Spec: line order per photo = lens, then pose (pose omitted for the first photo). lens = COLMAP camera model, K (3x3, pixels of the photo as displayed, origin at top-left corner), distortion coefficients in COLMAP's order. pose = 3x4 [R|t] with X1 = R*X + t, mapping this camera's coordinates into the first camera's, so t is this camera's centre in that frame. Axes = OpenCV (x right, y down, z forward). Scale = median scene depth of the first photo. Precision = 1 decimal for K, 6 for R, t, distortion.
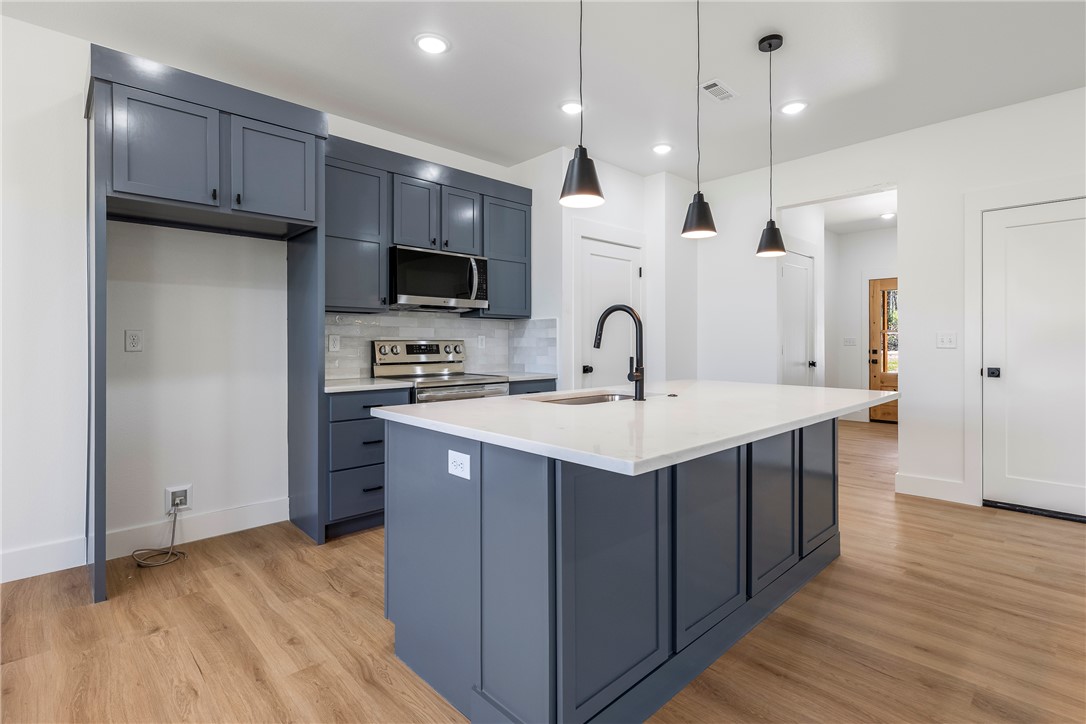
lens RADIAL K [[524.4, 0, 563.7], [0, 524.4, 342.2], [0, 0, 1]] dist [-0.000251, -0.000201]
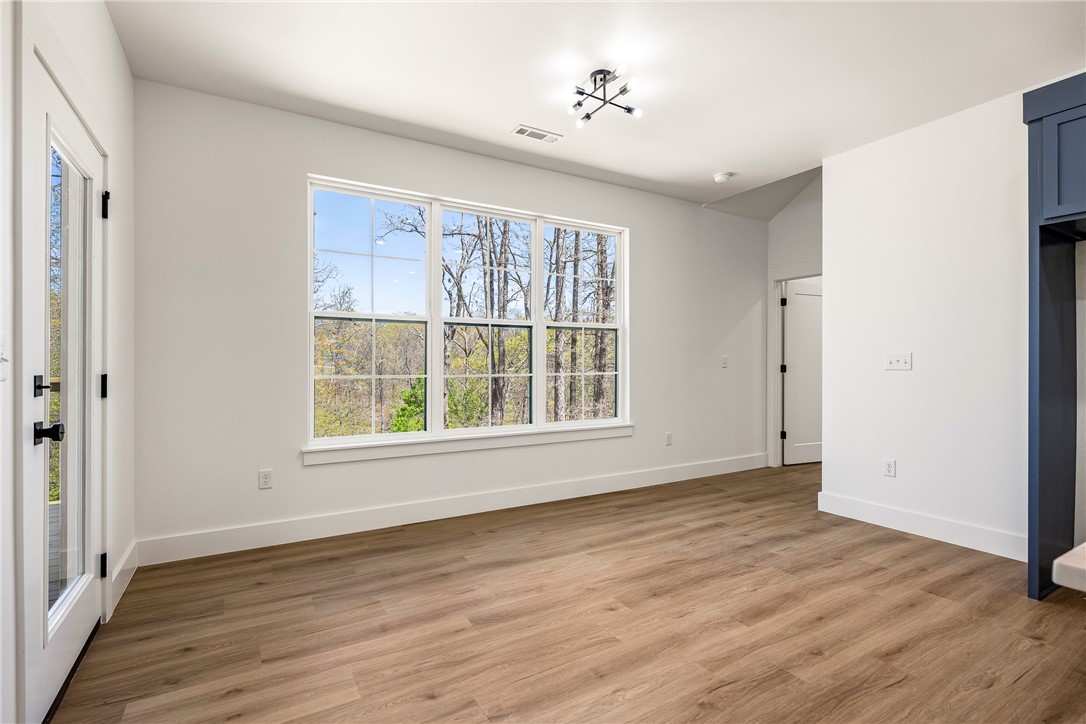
lens RADIAL K [[511.1, 0, 543.0], [0, 511.1, 362.0], [0, 0, 1]] dist [-0.000510, -0.000175]
pose [[-0.241777, 0.000635, -0.970332, 0.305388], [0.002101, 0.999998, 0.000131, -0.001503], [0.970330, -0.002007, -0.241778, 0.202784]]
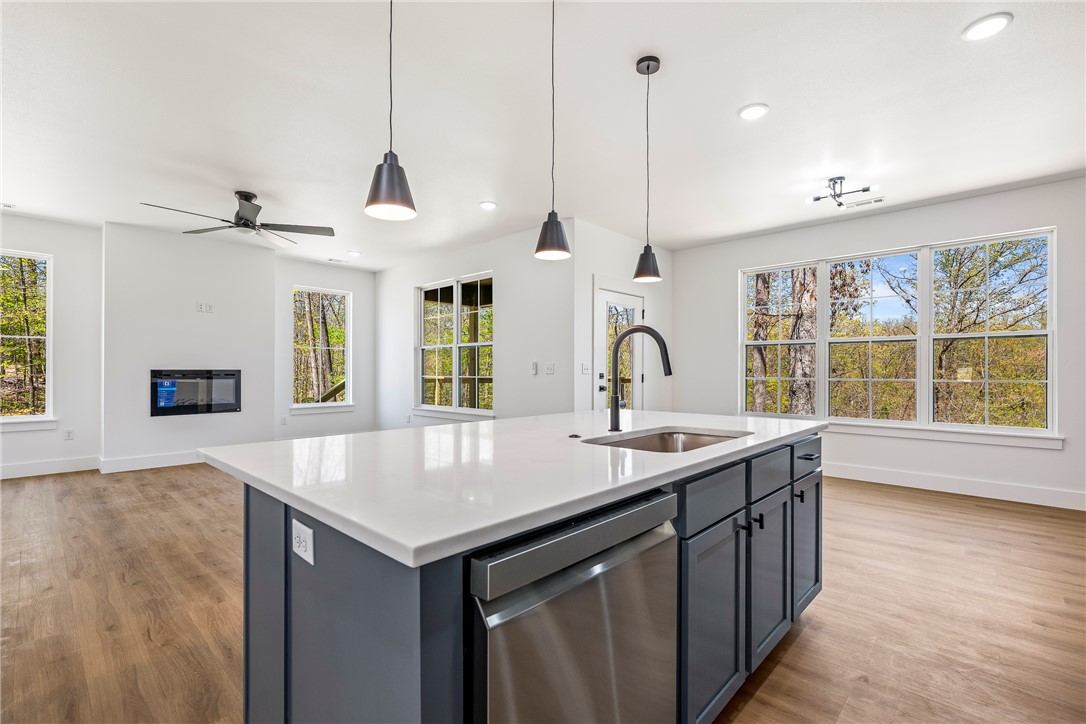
lens RADIAL K [[484.9, 0, 542.4], [0, 484.9, 370.8], [0, 0, 1]] dist [-0.002023, -0.000381]
pose [[-0.999476, 0.000490, -0.032367, 0.221011], [0.000565, 0.999997, -0.002318, 0.006261], [0.032365, -0.002335, -0.999473, 1.375848]]
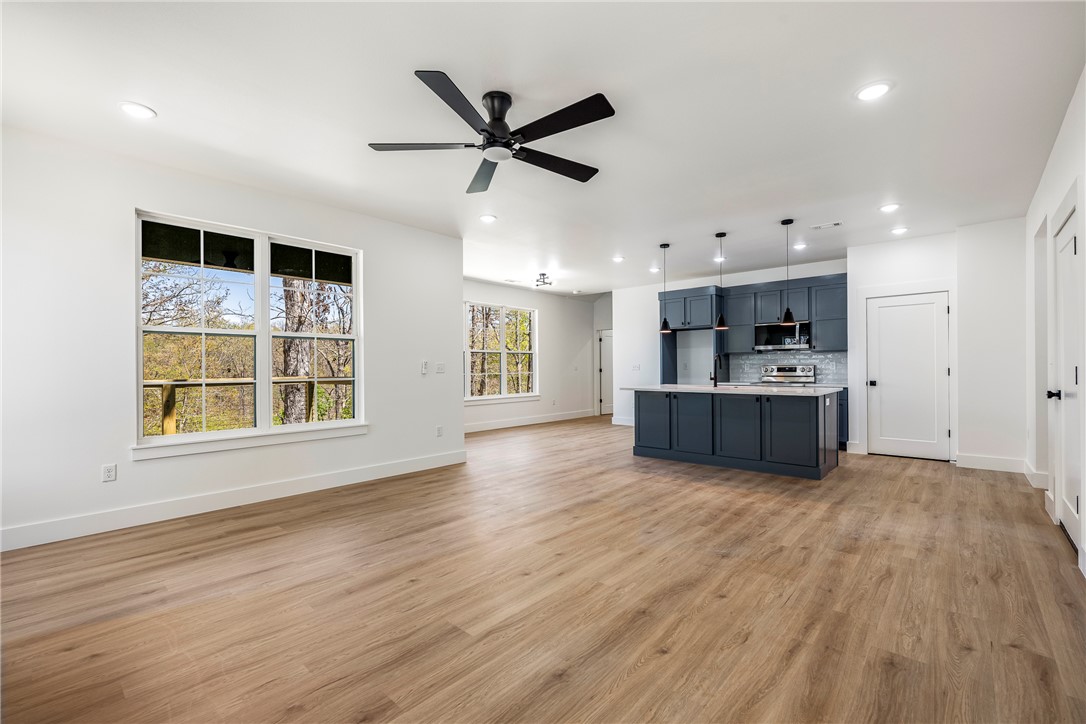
lens RADIAL K [[472.2, 0, 541.1], [0, 472.2, 368.5], [0, 0, 1]] dist [-0.002641, -0.000501]
pose [[0.054355, 0.002784, -0.998518, 1.980906], [0.008578, 0.999958, 0.003255, -0.006561], [0.998485, -0.008742, 0.054329, -0.069881]]
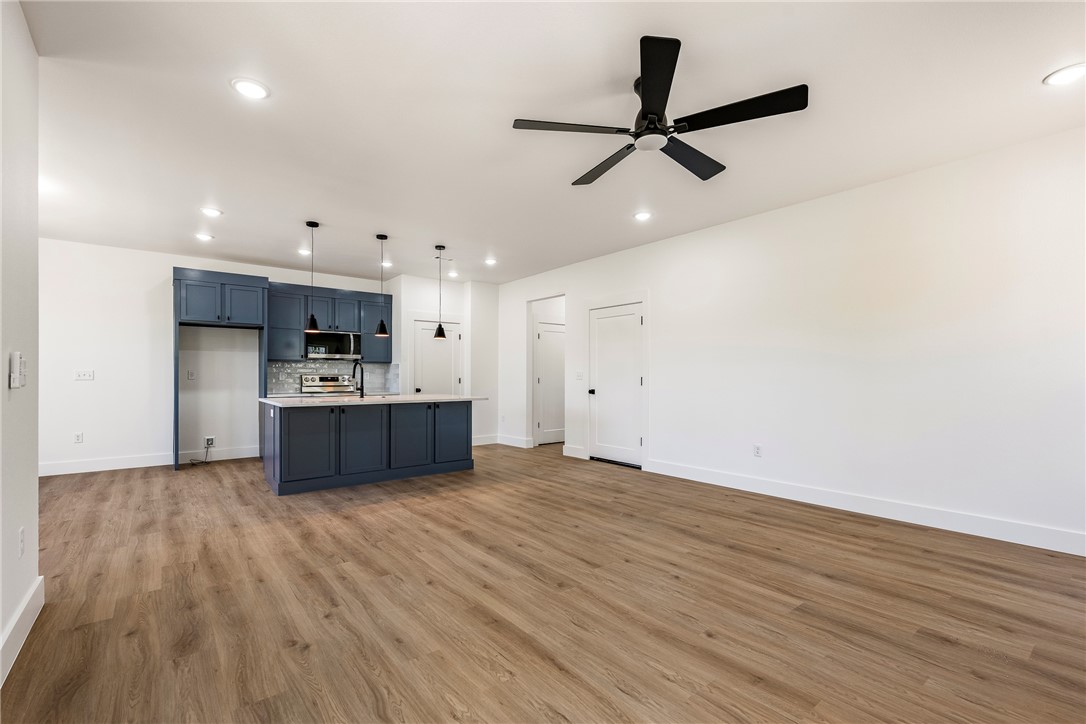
lens RADIAL K [[480.2, 0, 541.0], [0, 480.2, 377.6], [0, 0, 1]] dist [-0.001897, -0.000190]
pose [[0.994516, 0.003119, -0.104537, 0.958017], [-0.002533, 0.999980, 0.005740, -0.006808], [0.104553, -0.005444, 0.994504, -0.974402]]
